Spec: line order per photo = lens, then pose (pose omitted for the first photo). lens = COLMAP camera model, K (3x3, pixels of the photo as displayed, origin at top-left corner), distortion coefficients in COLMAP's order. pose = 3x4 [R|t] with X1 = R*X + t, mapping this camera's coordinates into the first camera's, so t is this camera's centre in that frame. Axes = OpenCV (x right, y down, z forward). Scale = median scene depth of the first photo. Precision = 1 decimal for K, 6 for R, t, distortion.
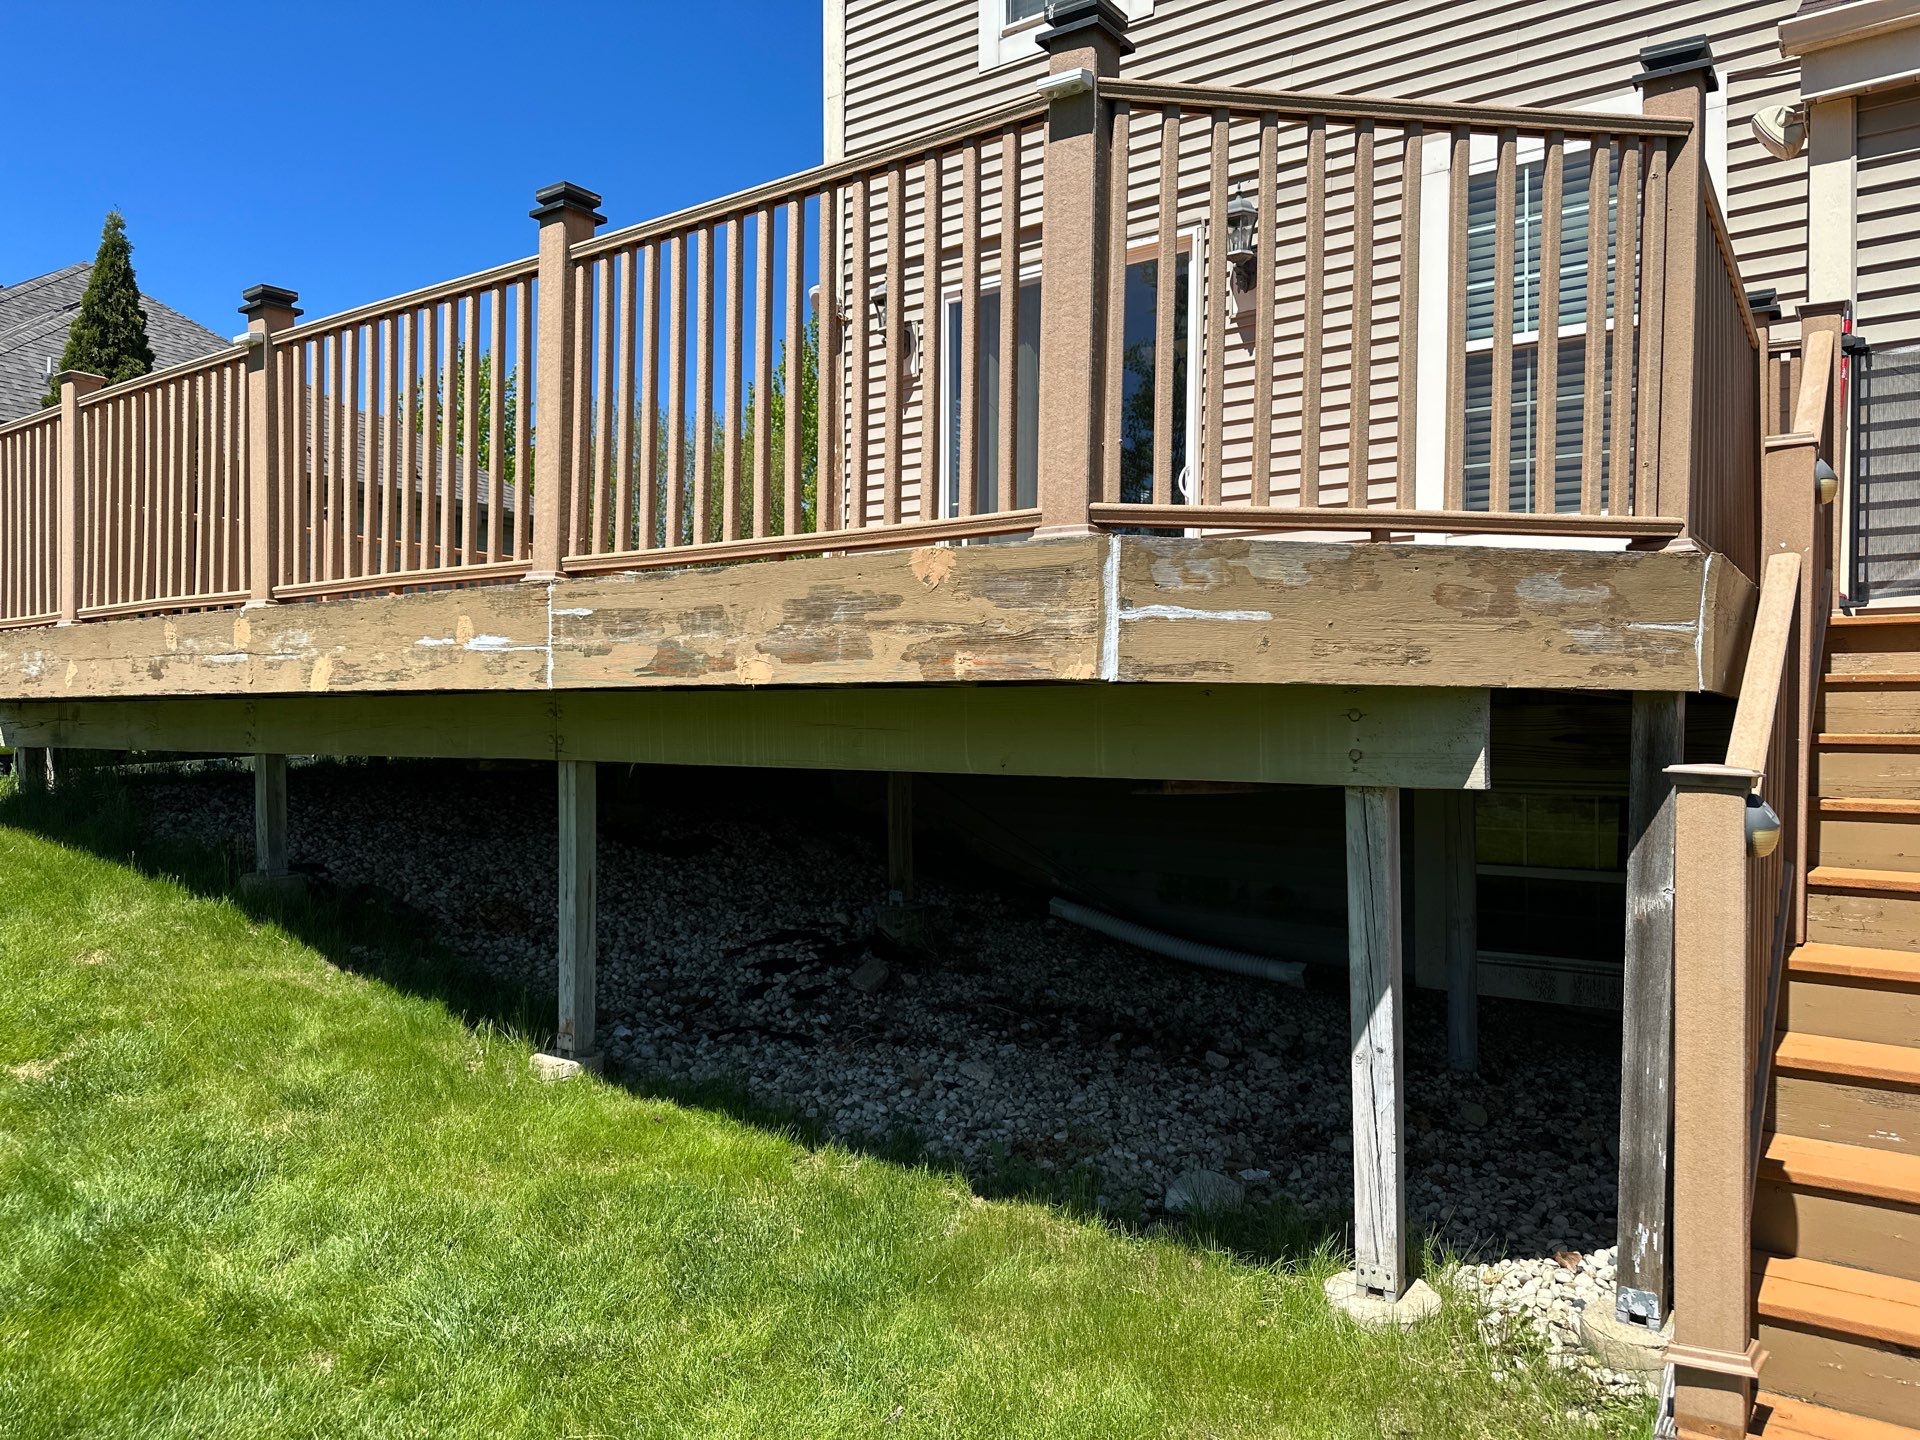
lens RADIAL K [[1323.6, 0, 957.9], [0, 1323.6, 719.5], [0, 0, 1]] dist [-0.000340, -0.002394]
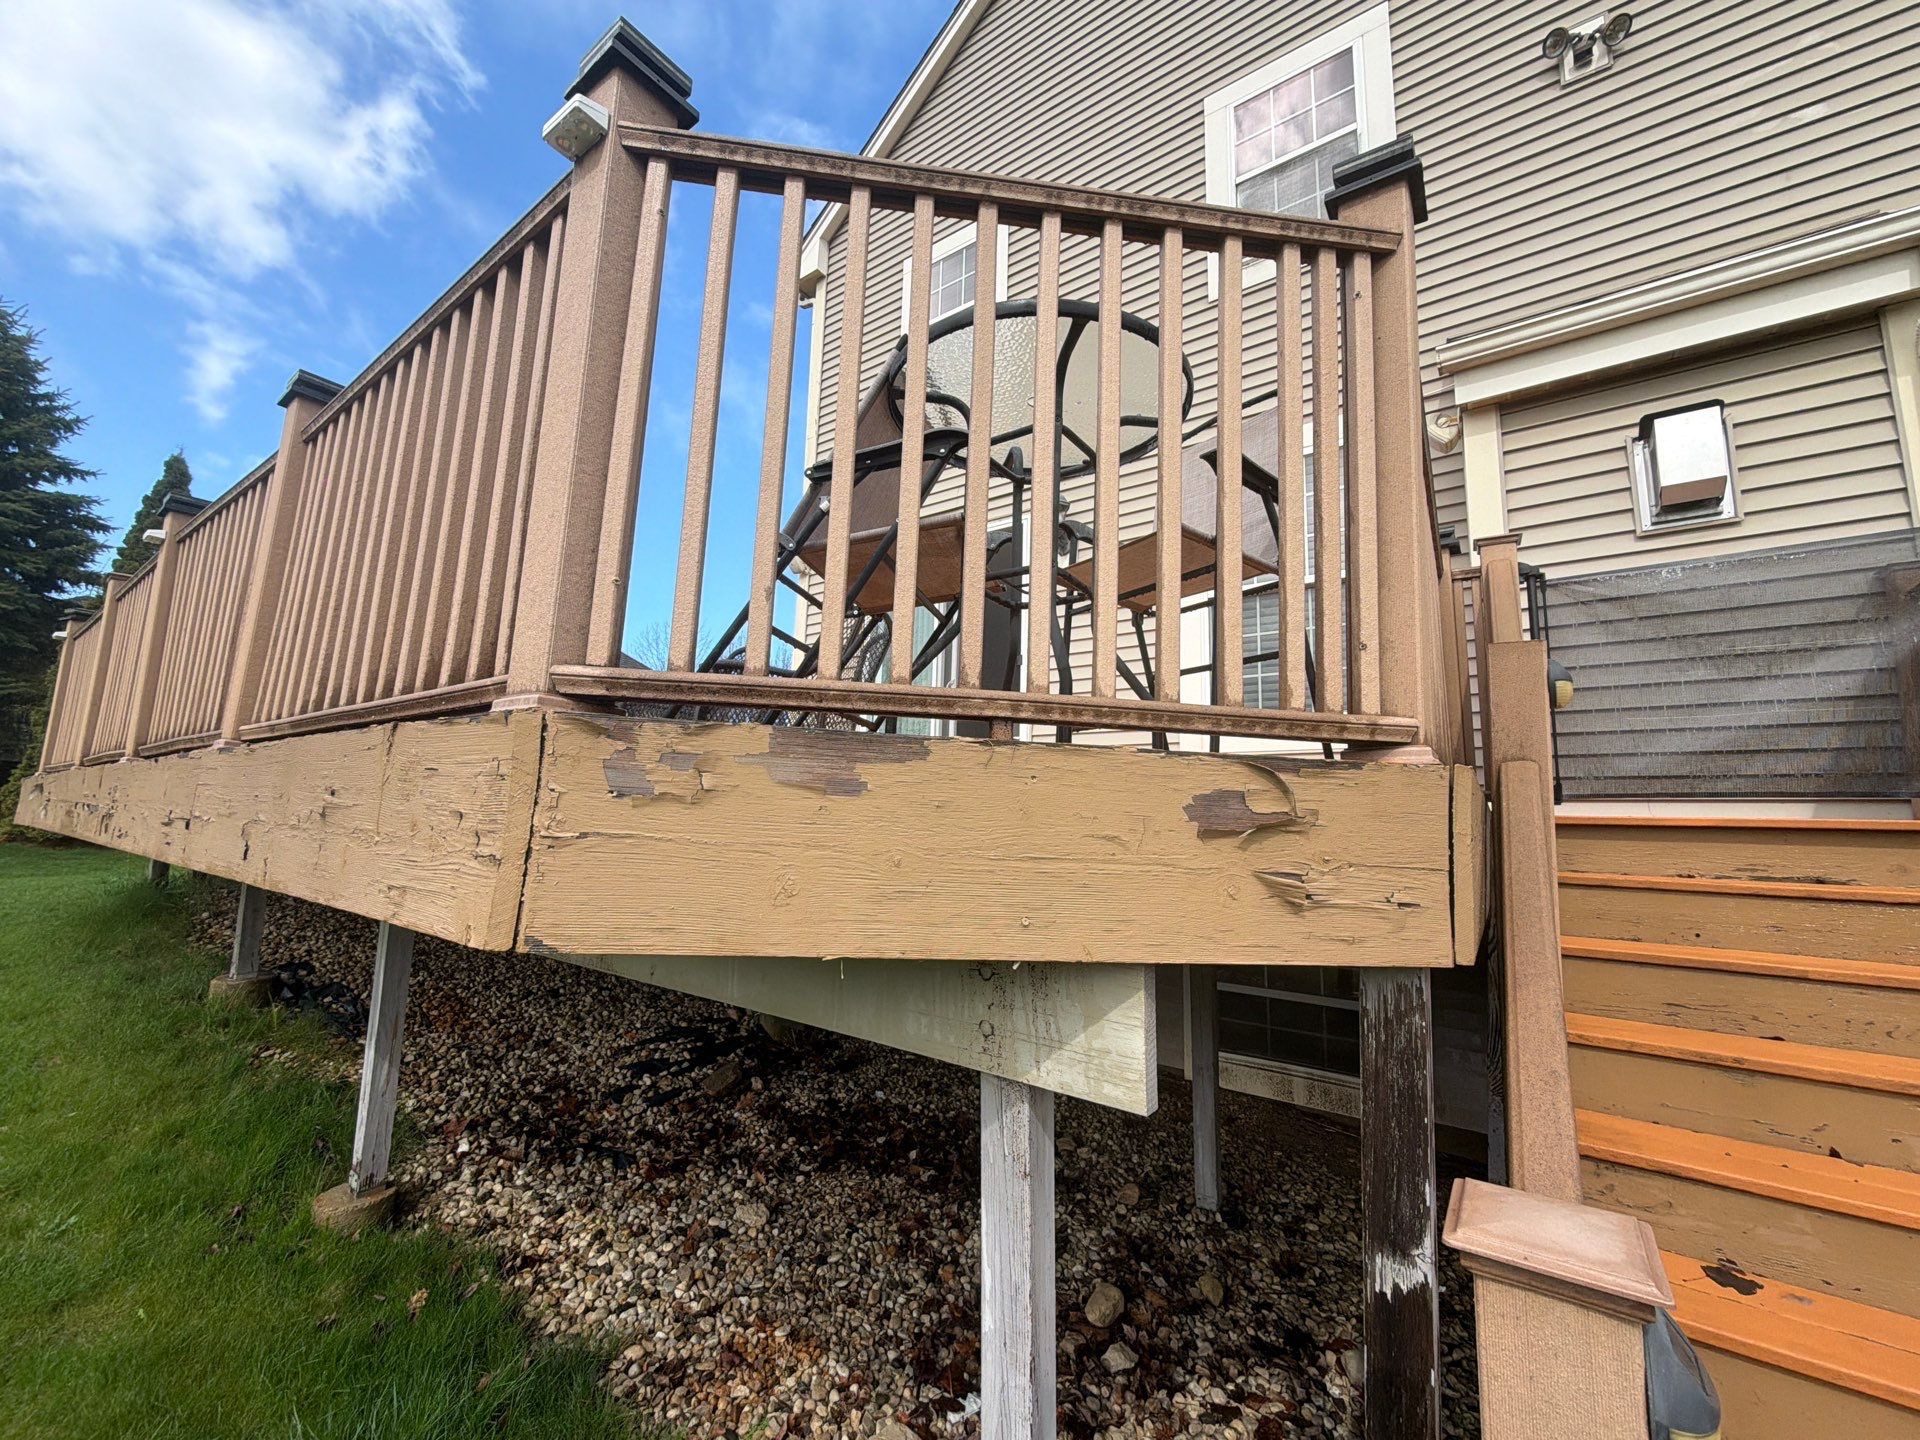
lens RADIAL K [[759.0, 0, 967.5], [0, 759.0, 720.0], [0, 0, 1]] dist [-0.000856, -0.000254]
pose [[0.999460, 0.029723, 0.013978, 0.135986], [-0.027533, 0.990197, -0.136937, -0.040450], [-0.017912, 0.136478, 0.990481, 0.271225]]
